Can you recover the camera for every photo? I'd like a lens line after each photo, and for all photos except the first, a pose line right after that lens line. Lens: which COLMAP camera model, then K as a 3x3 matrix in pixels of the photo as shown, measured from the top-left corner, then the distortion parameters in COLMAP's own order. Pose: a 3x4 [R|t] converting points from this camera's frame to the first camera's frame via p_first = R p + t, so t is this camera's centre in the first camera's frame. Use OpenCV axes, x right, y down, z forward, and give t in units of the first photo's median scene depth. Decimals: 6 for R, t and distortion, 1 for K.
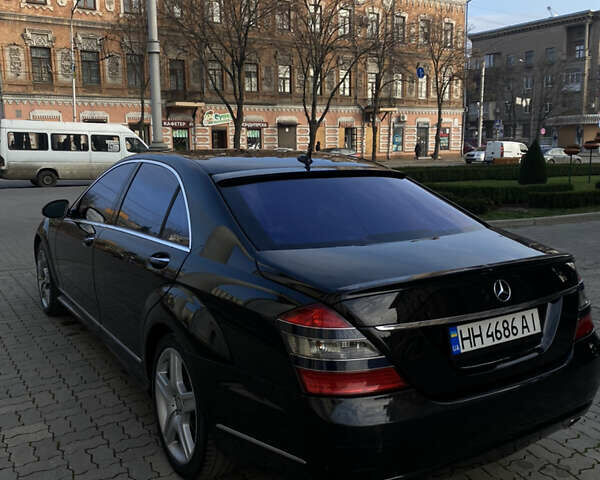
lens RADIAL K [[590.8, 0, 302.3], [0, 590.8, 243.3], [0, 0, 1]] dist [0.011071, 0.000000]
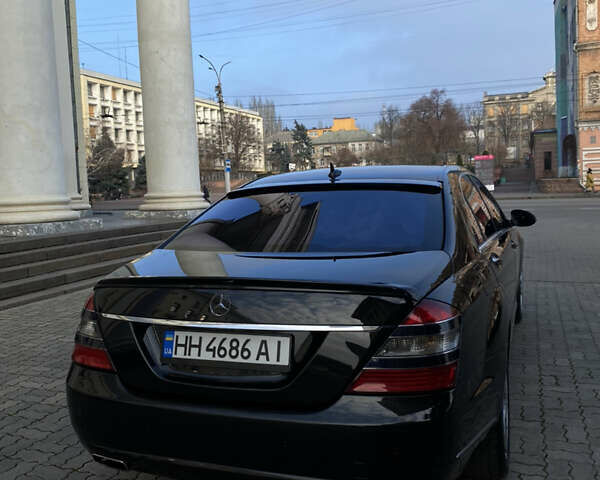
lens RADIAL K [[590.8, 0, 302.9], [0, 590.8, 236.6], [0, 0, 1]] dist [0.011071, 0.000000]
pose [[0.586556, 0.036096, -0.809104, 1.163156], [-0.080413, 0.996666, -0.013832, -0.025675], [0.805907, 0.073176, 0.587503, 0.538867]]
